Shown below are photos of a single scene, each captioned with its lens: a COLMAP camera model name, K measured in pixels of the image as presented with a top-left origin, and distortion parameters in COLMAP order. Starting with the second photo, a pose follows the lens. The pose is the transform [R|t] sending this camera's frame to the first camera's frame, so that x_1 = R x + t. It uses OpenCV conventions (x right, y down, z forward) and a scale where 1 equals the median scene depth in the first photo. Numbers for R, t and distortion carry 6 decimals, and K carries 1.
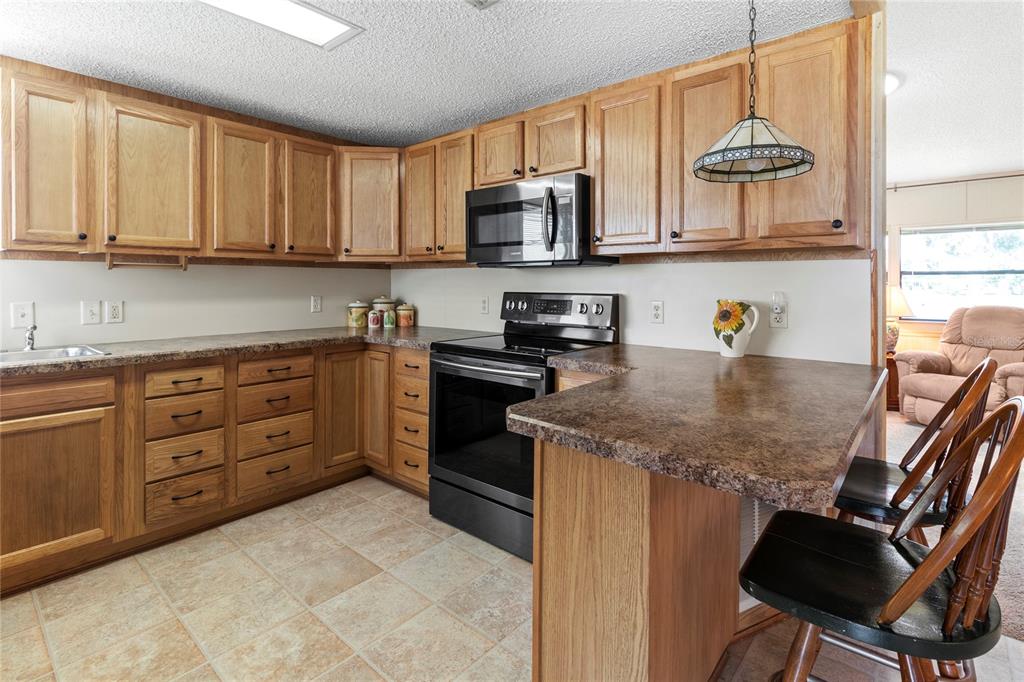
lens RADIAL K [[487.1, 0, 526.8], [0, 487.1, 284.6], [0, 0, 1]] dist [-0.000014, 0.000293]
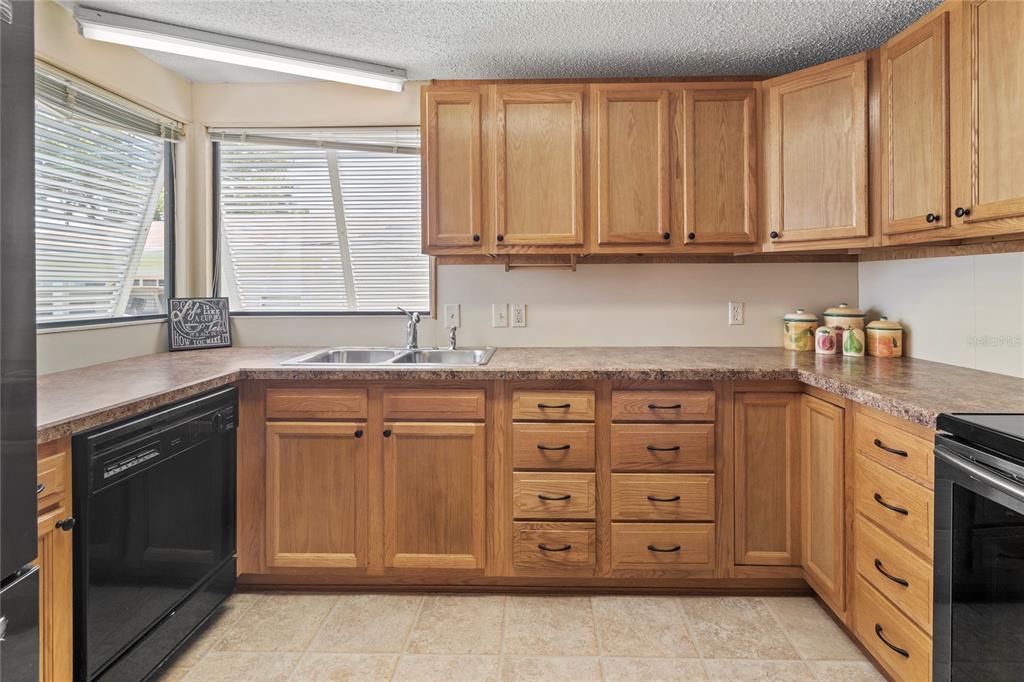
lens RADIAL K [[487.1, 0, 526.8], [0, 487.1, 284.6], [0, 0, 1]] dist [-0.000014, 0.000293]
pose [[0.621453, -0.005532, -0.783432, -0.074369], [0.003666, 0.999985, -0.004153, -0.001679], [0.783443, -0.000291, 0.621464, 0.393381]]
